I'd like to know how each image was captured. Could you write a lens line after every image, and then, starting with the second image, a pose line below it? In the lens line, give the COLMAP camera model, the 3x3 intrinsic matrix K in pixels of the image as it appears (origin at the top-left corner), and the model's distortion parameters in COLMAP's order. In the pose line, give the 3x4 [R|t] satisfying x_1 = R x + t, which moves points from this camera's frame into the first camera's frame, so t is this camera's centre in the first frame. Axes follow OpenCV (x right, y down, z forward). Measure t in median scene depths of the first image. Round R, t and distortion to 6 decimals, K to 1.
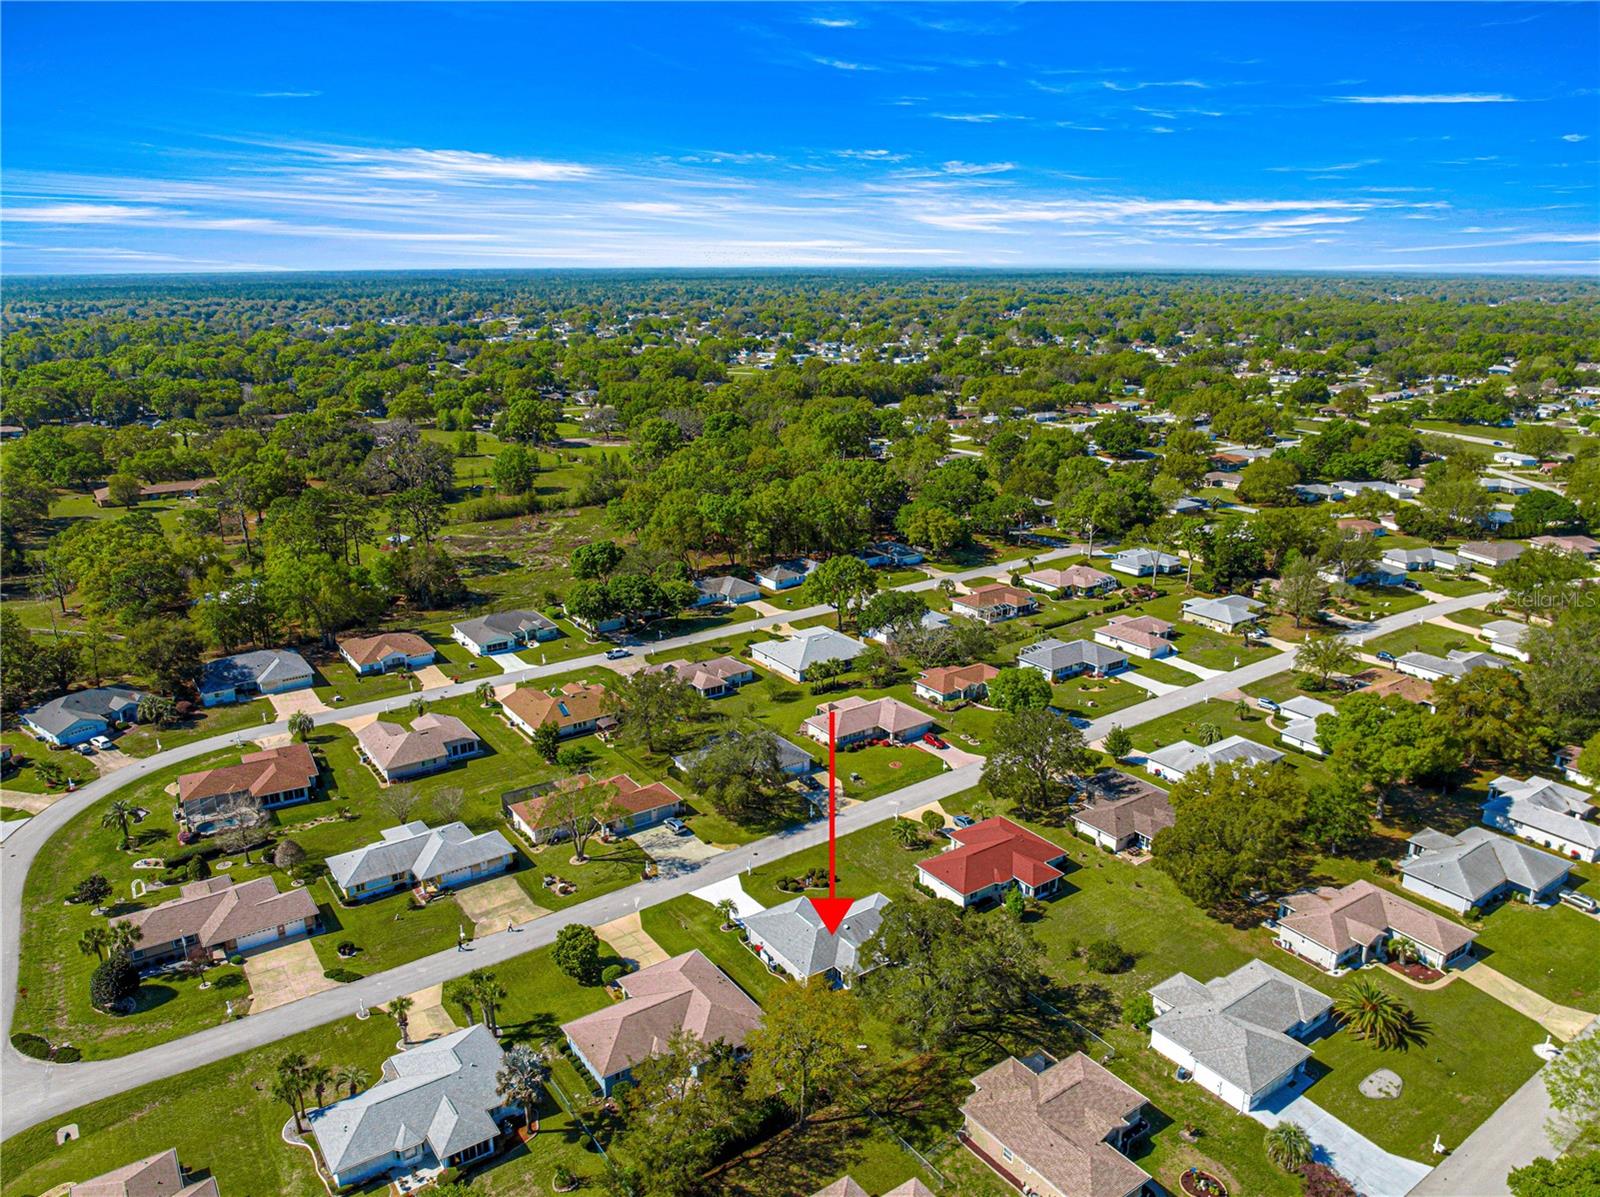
lens RADIAL K [[1107.3, 0, 800.0], [0, 1107.3, 598.5], [0, 0, 1]] dist [0.004681, 0.001891]
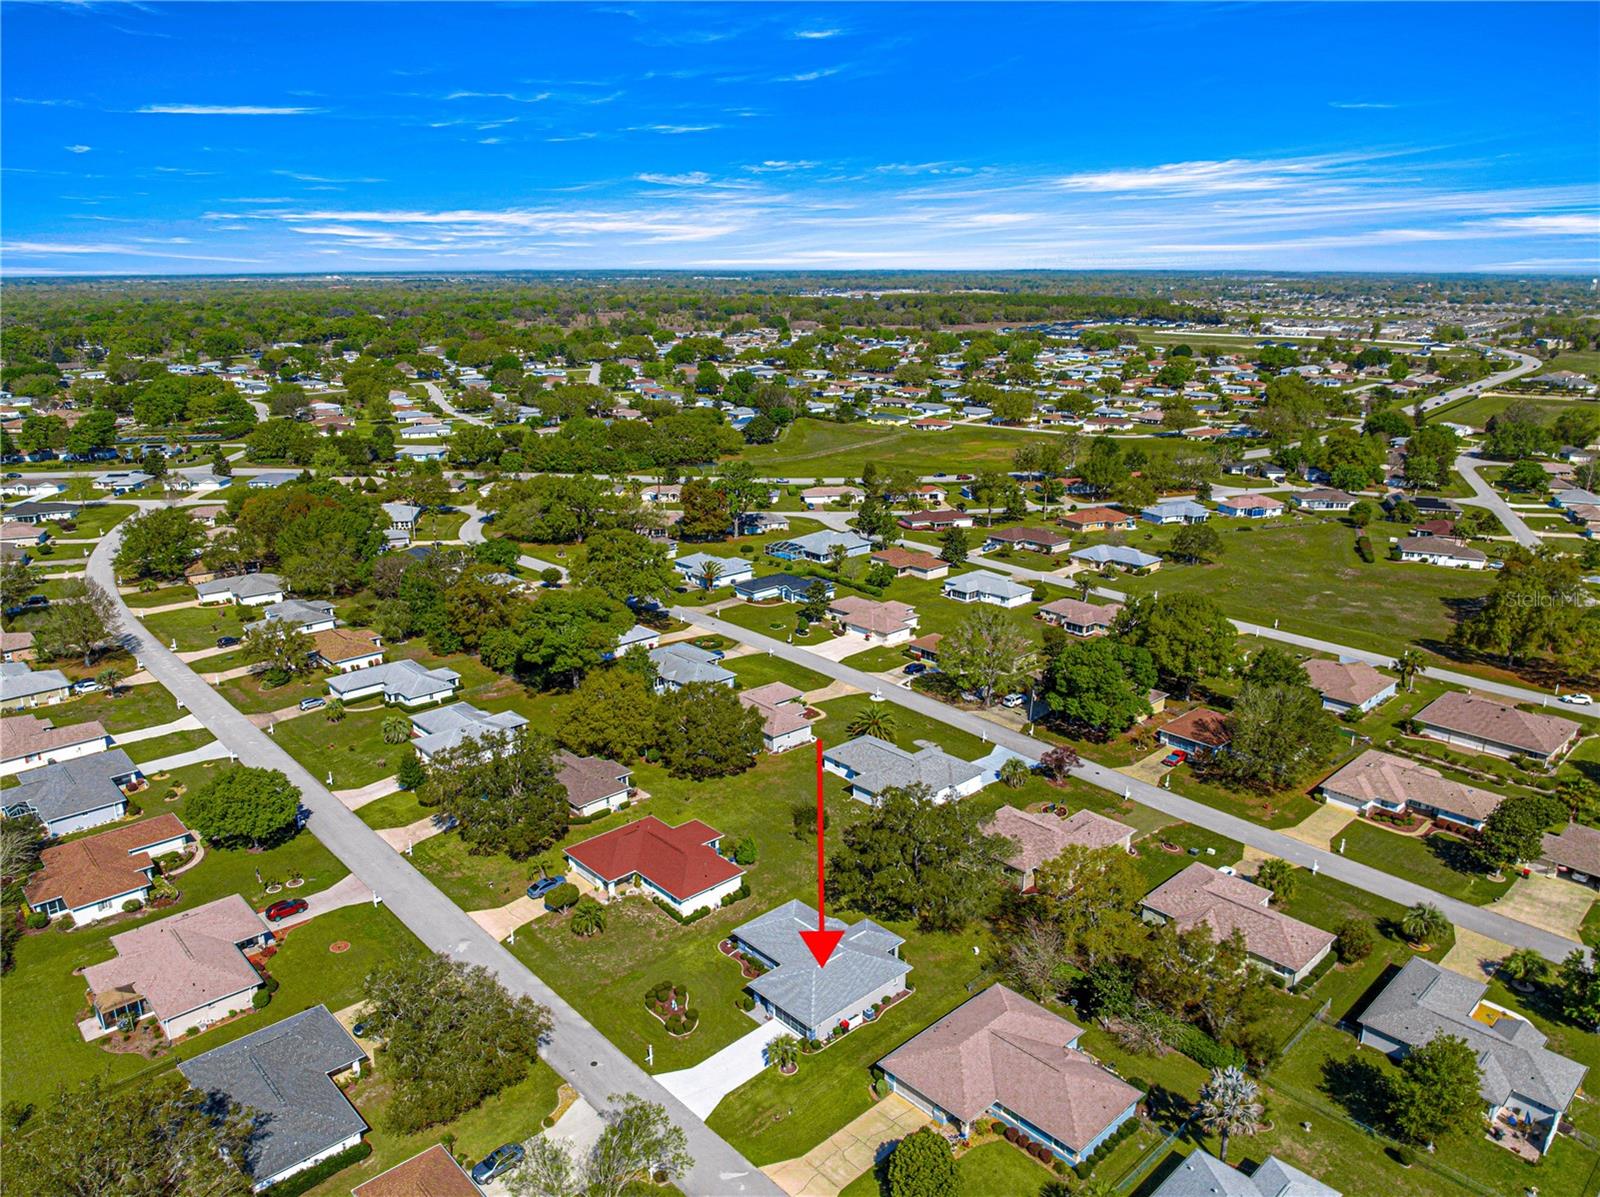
lens RADIAL K [[1134.6, 0, 800.0], [0, 1134.6, 598.5], [0, 0, 1]] dist [-0.031948, 0.004058]
pose [[-0.152457, -0.272907, 0.949883, -0.518468], [0.282070, 0.909127, 0.306470, -0.161290], [-0.947203, 0.314657, -0.061624, 0.701662]]
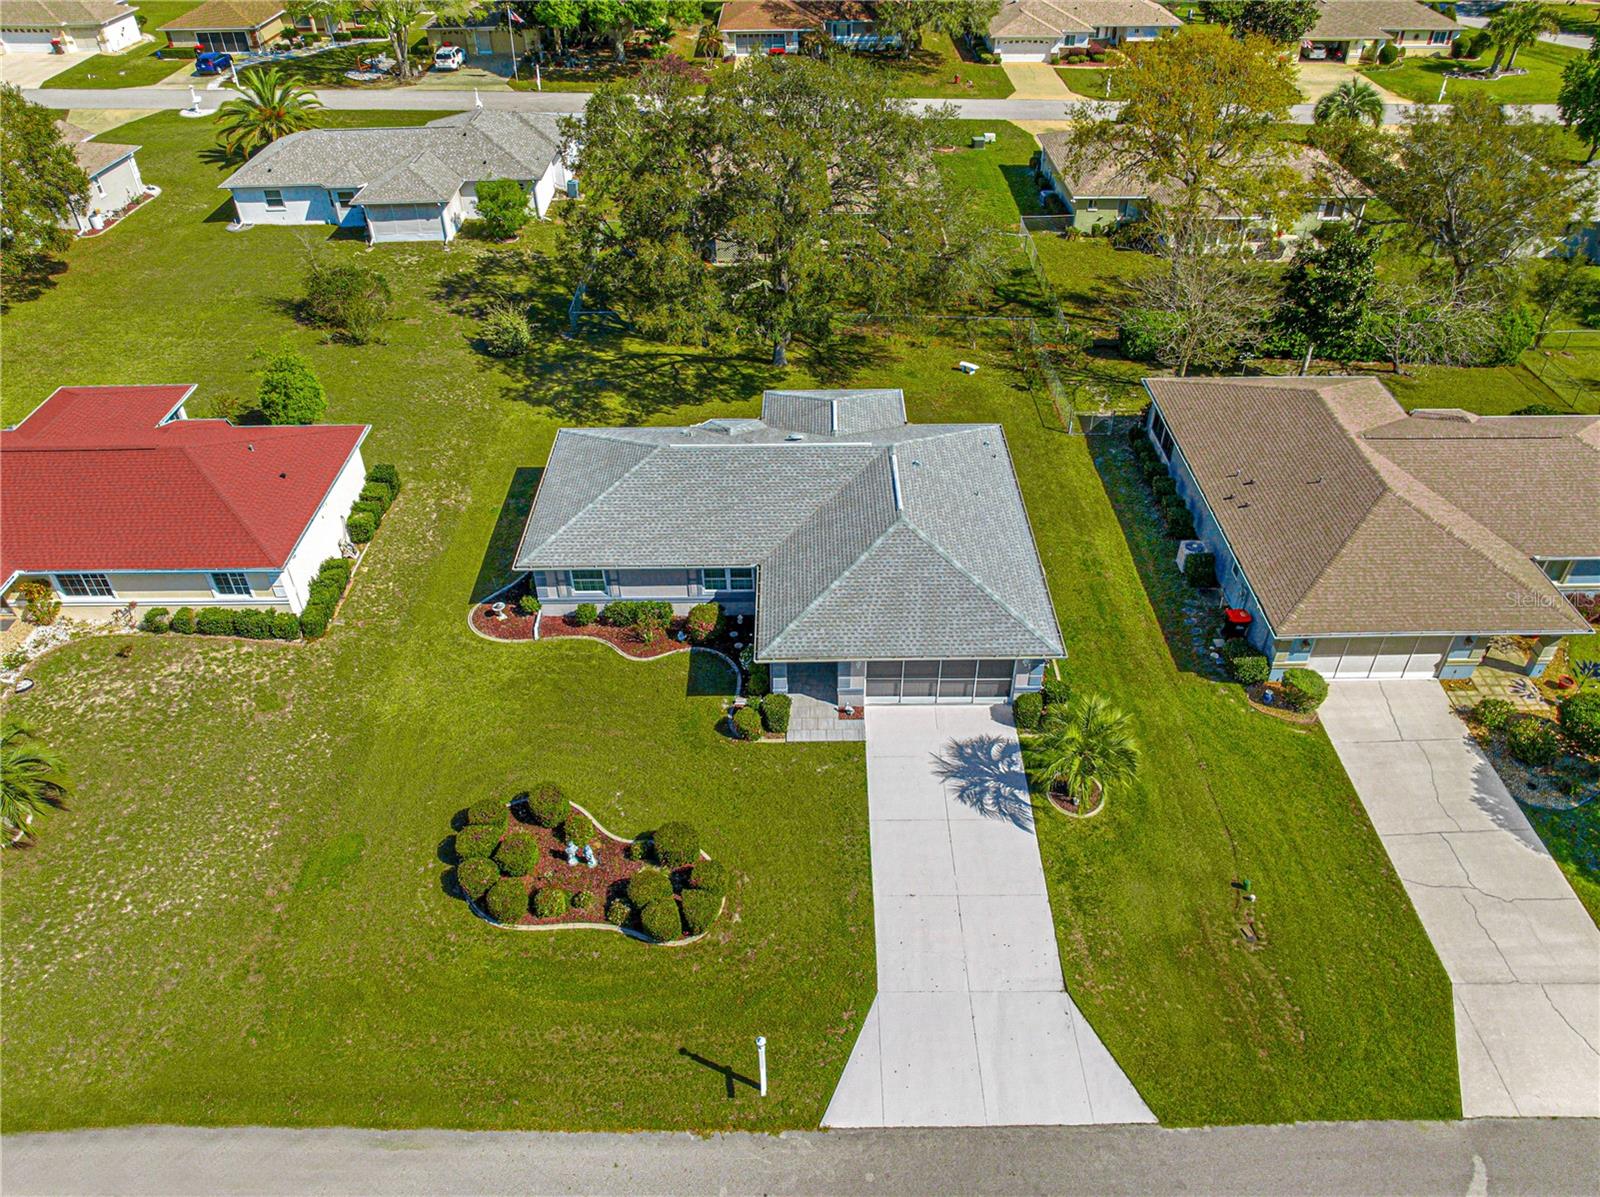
lens RADIAL K [[1134.6, 0, 800.0], [0, 1134.6, 598.5], [0, 0, 1]] dist [-0.031948, 0.004058]
pose [[-0.829418, -0.331749, 0.449454, -0.090552], [0.174938, 0.609849, 0.772969, 0.051120], [-0.530531, 0.719741, -0.447784, 0.825100]]
